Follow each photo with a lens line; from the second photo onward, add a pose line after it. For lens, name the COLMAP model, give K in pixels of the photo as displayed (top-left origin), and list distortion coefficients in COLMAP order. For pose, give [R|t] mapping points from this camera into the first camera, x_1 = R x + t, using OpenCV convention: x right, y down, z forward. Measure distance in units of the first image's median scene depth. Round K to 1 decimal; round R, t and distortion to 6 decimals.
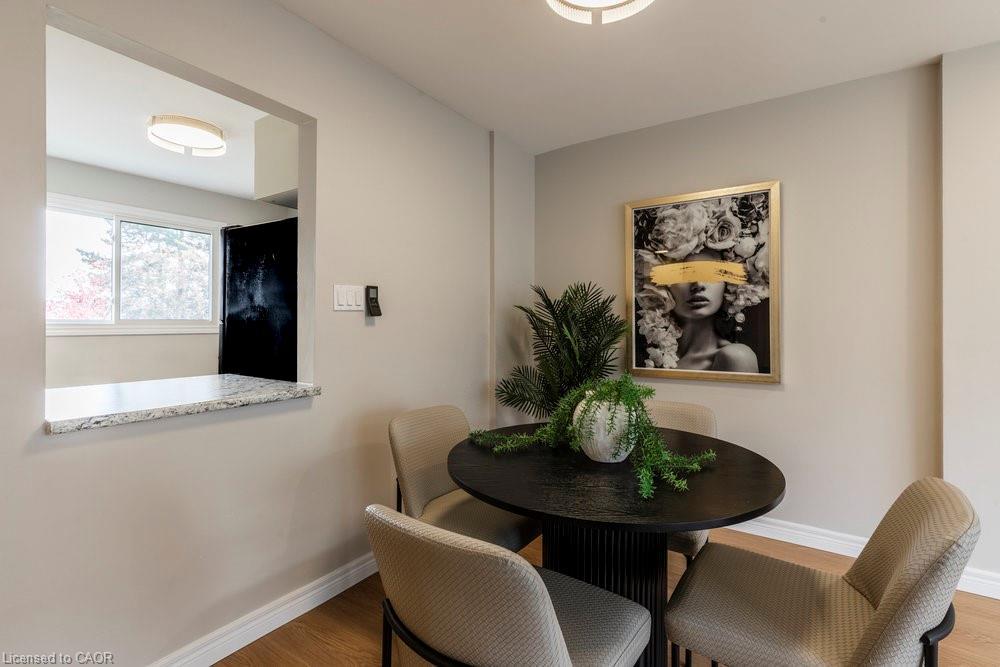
lens RADIAL K [[468.6, 0, 497.4], [0, 468.6, 314.3], [0, 0, 1]] dist [0.004604, -0.000599]
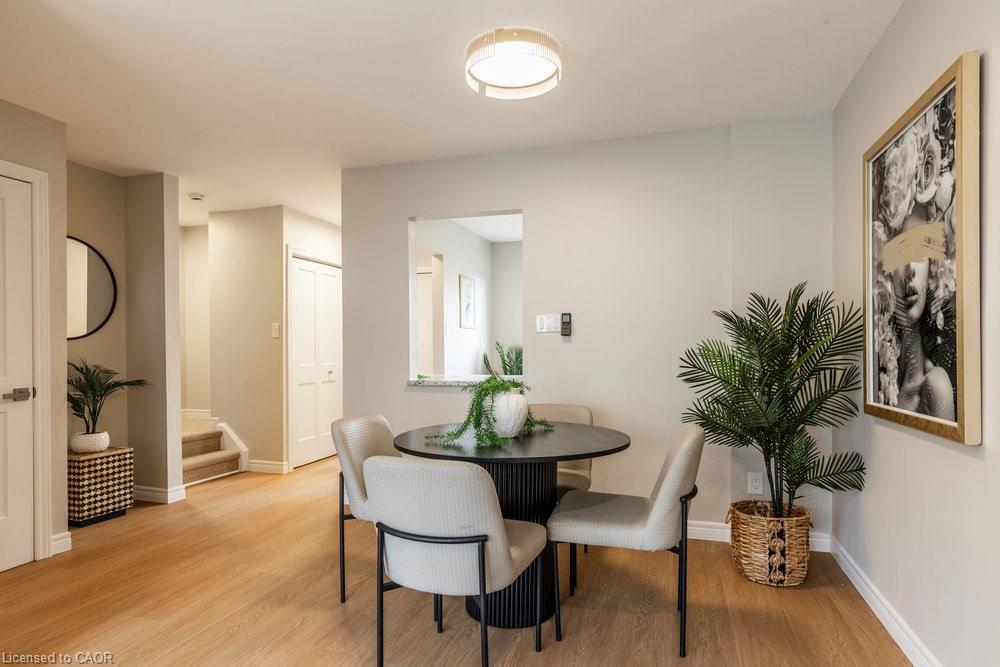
lens RADIAL K [[558.2, 0, 499.2], [0, 558.2, 349.3], [0, 0, 1]] dist [-0.000551, -0.000230]
pose [[0.284698, -0.003040, -0.958612, 0.985495], [0.021309, 0.999768, 0.003158, 0.027643], [0.958380, -0.021327, 0.284697, 0.304090]]
